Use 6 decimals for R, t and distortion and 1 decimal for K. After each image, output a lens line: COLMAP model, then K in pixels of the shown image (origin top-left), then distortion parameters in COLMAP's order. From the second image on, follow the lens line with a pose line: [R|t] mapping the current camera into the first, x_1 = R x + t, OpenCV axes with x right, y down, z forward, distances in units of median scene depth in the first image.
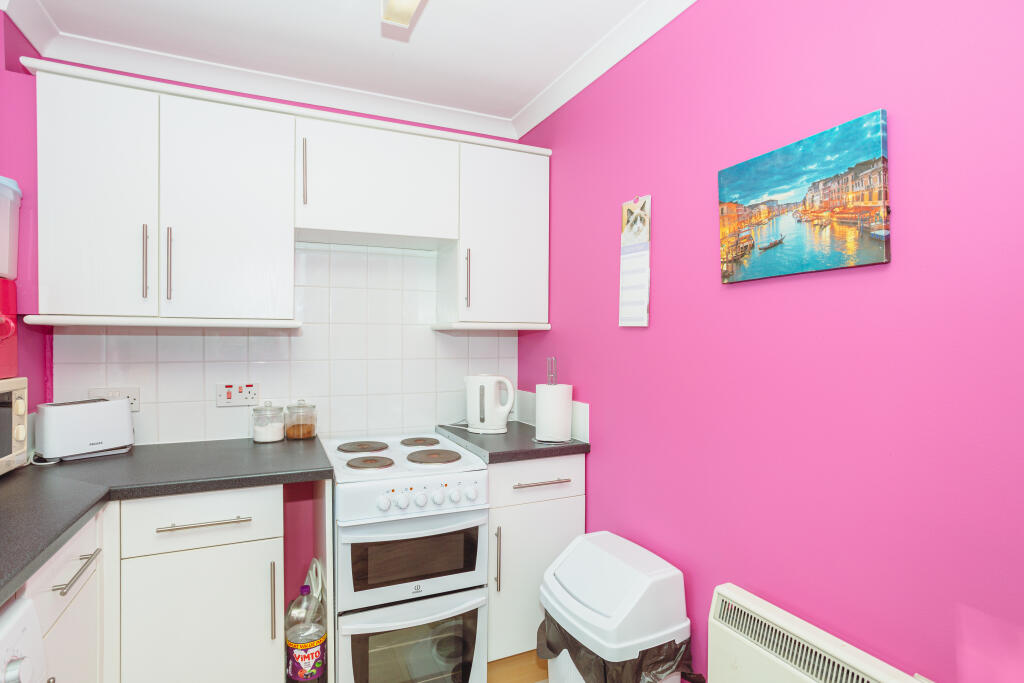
lens RADIAL K [[510.0, 0, 509.8], [0, 510.0, 343.0], [0, 0, 1]] dist [-0.065226, 0.038298]
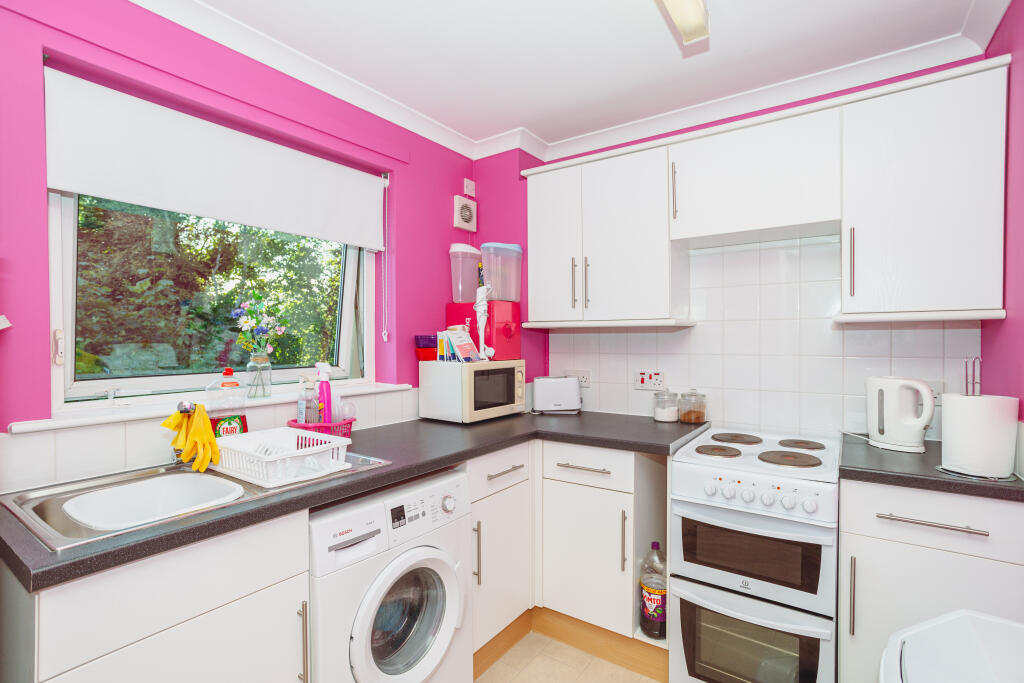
lens RADIAL K [[489.8, 0, 510.8], [0, 489.8, 342.9], [0, 0, 1]] dist [-0.057428, 0.034864]
pose [[0.504270, 0.002835, -0.863541, 0.382314], [0.003176, 0.999982, 0.005137, 0.002858], [0.863540, -0.005333, 0.504252, 0.111814]]
